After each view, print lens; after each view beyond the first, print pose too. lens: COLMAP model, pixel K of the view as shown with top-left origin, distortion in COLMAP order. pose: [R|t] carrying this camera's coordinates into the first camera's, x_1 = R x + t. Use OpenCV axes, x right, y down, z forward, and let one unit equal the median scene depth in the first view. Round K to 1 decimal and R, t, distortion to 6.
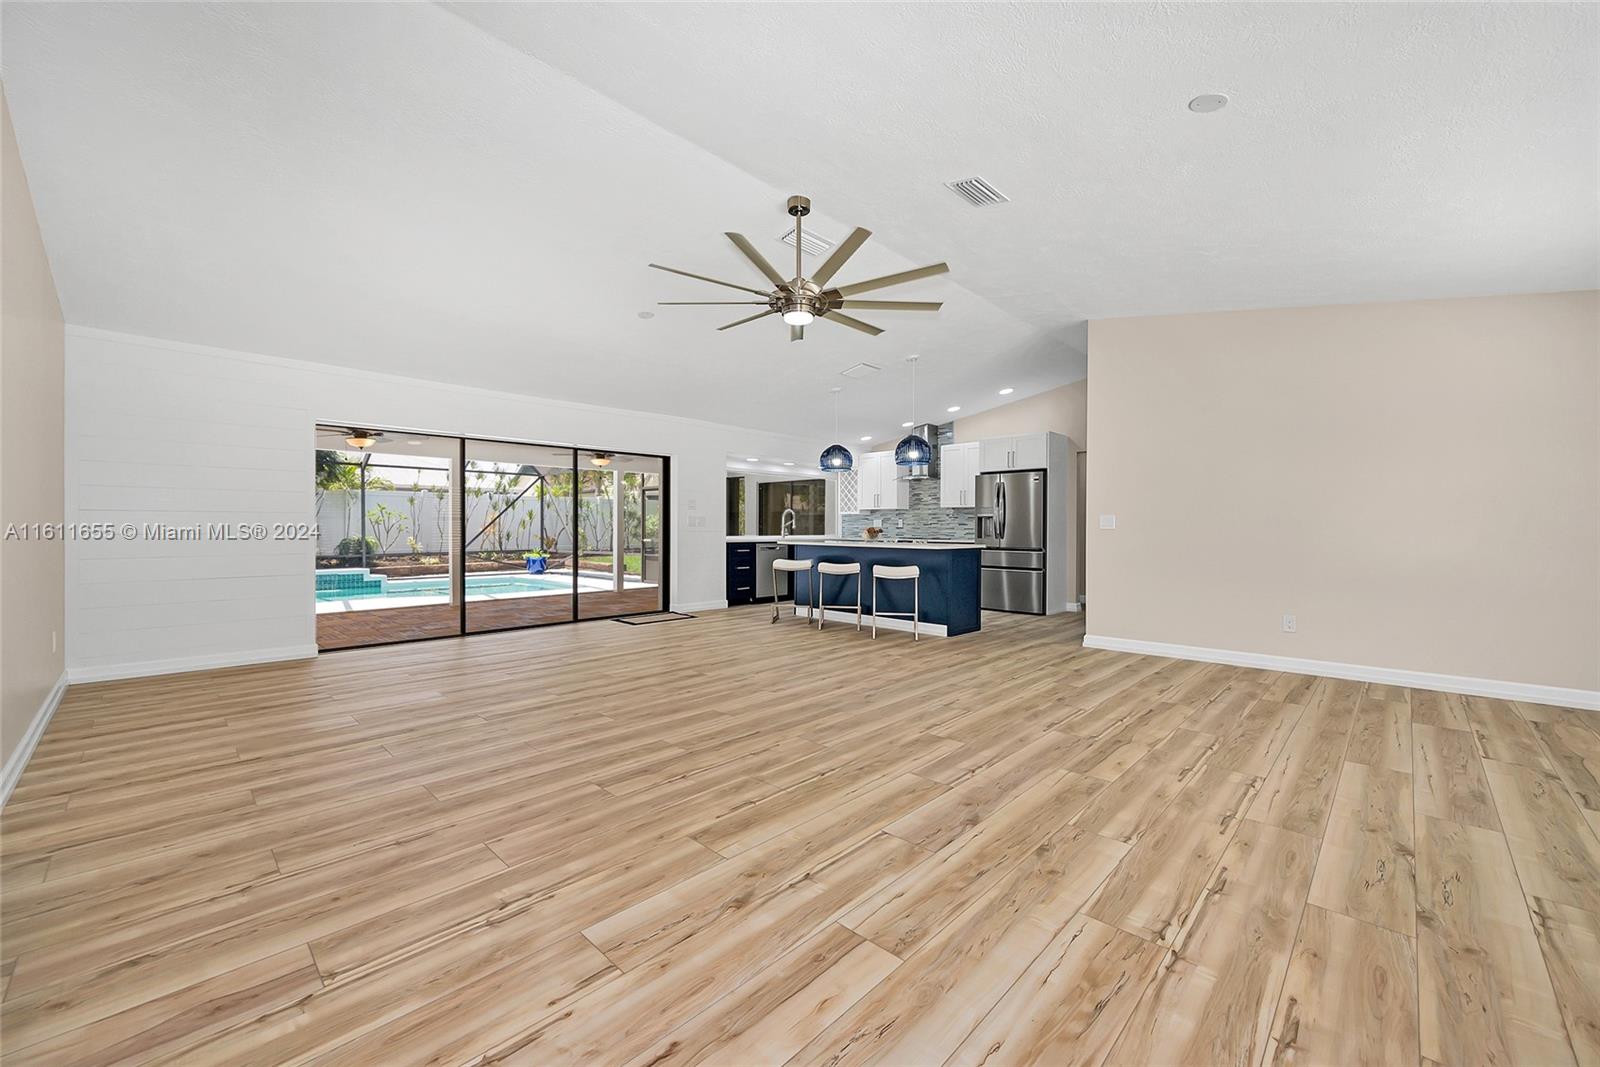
lens RADIAL K [[646.7, 0, 793.0], [0, 646.7, 532.6], [0, 0, 1]] dist [-0.002556, 0.000150]
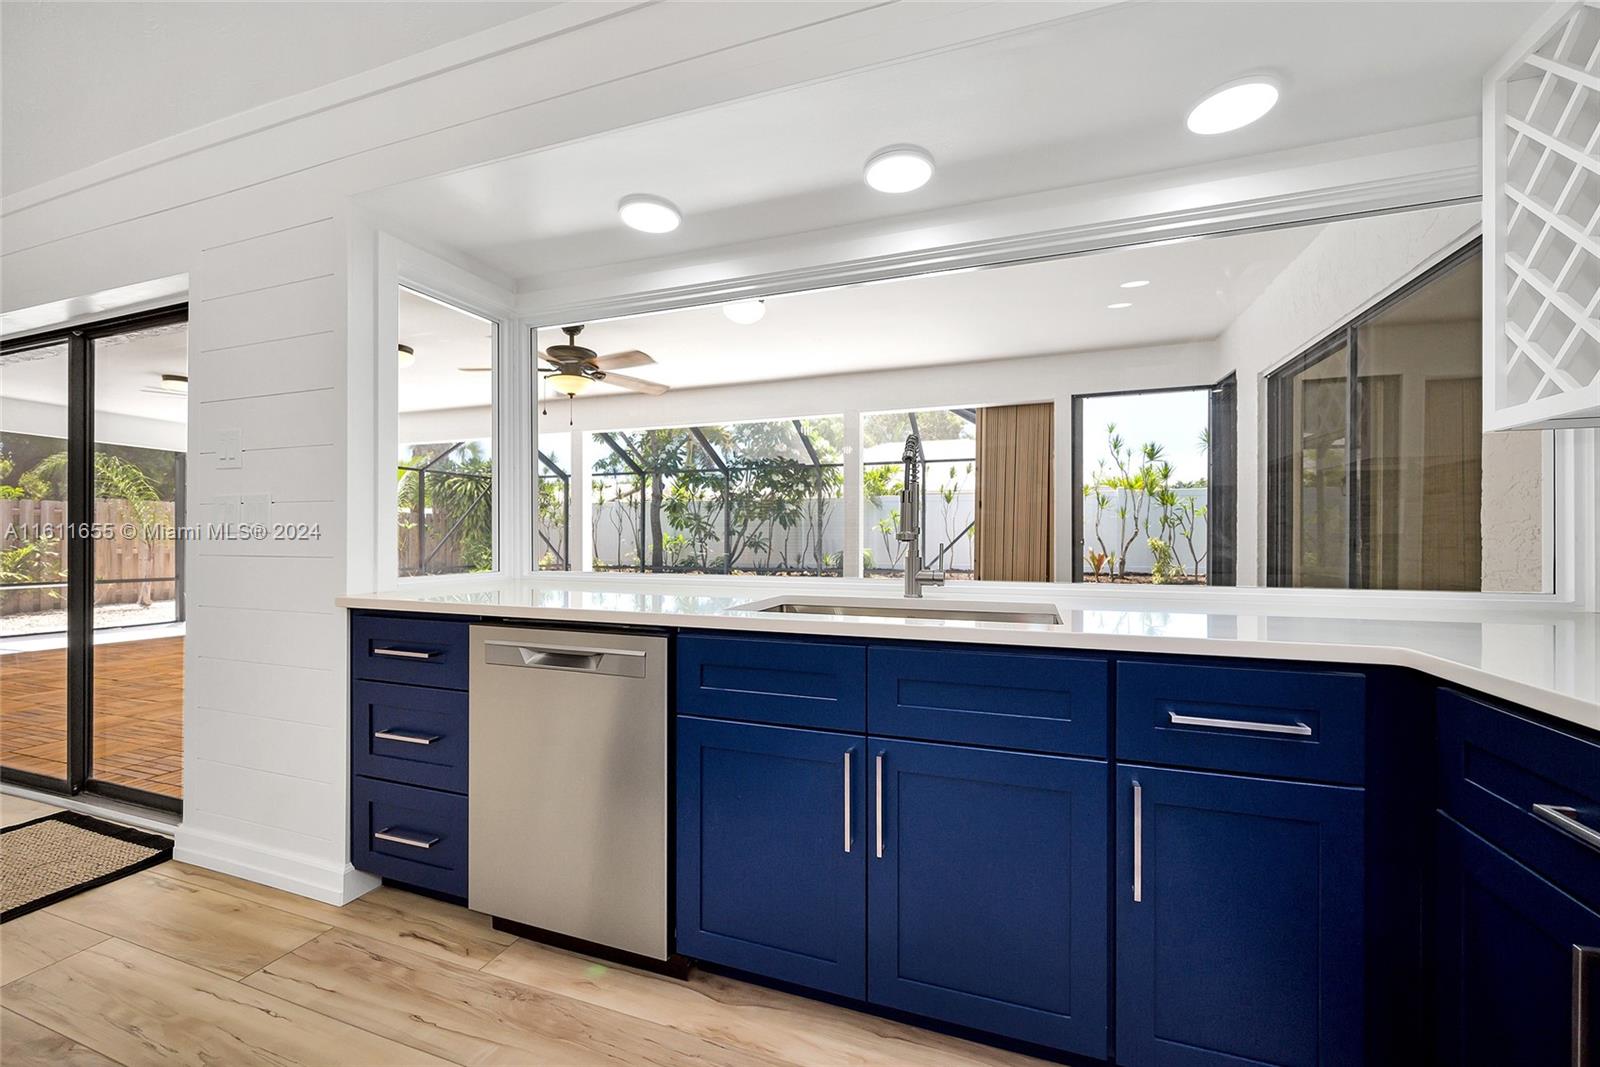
lens RADIAL K [[646.7, 0, 792.4], [0, 646.7, 543.5], [0, 0, 1]] dist [-0.002556, 0.000150]
pose [[0.413078, -0.004484, -0.910685, 0.374705], [-0.007174, 0.999941, -0.008178, -0.014474], [0.910668, 0.009912, 0.413021, 2.402159]]
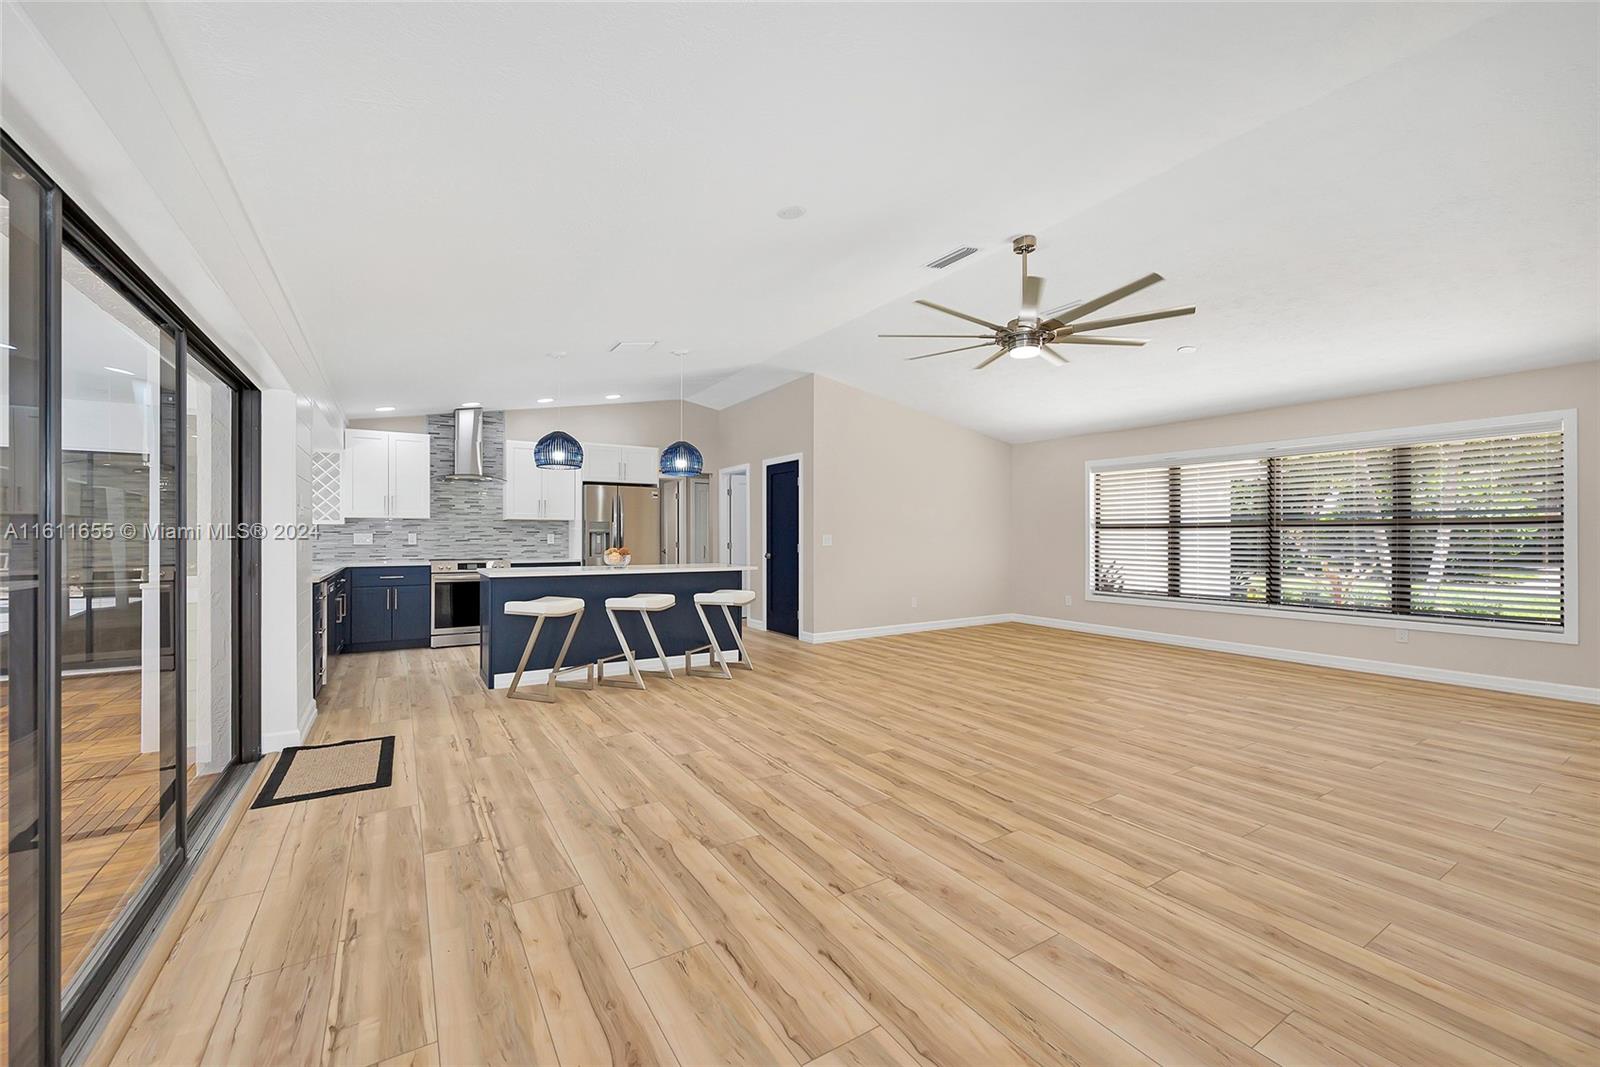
lens RADIAL K [[646.7, 0, 814.3], [0, 646.7, 537.3], [0, 0, 1]] dist [-0.002556, 0.000150]
pose [[0.209569, -0.006764, 0.977770, -1.147396], [0.008613, 0.999950, 0.005071, -0.043692], [-0.977756, 0.007358, 0.209617, 1.191842]]
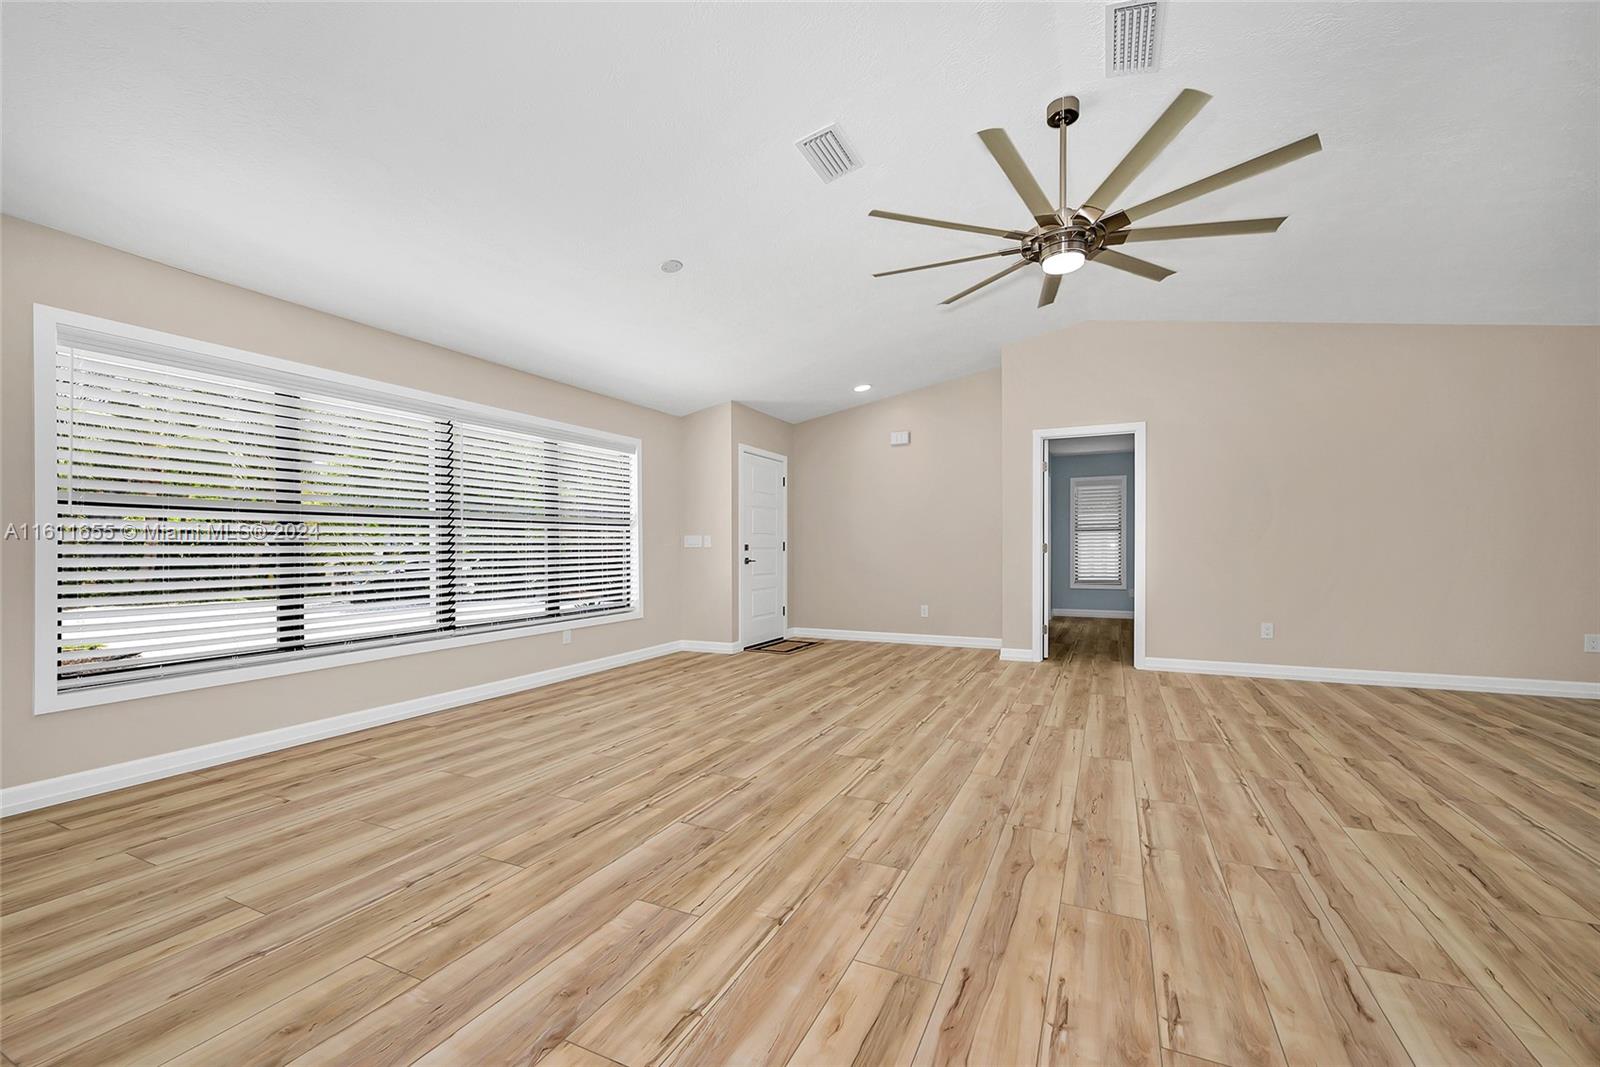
lens RADIAL K [[646.7, 0, 800.6], [0, 646.7, 540.4], [0, 0, 1]] dist [-0.002556, 0.000150]
pose [[-0.947716, -0.000746, -0.319114, 0.570003], [0.001238, 0.999981, -0.006015, -0.005797], [0.319113, -0.006096, -0.947697, 1.728798]]
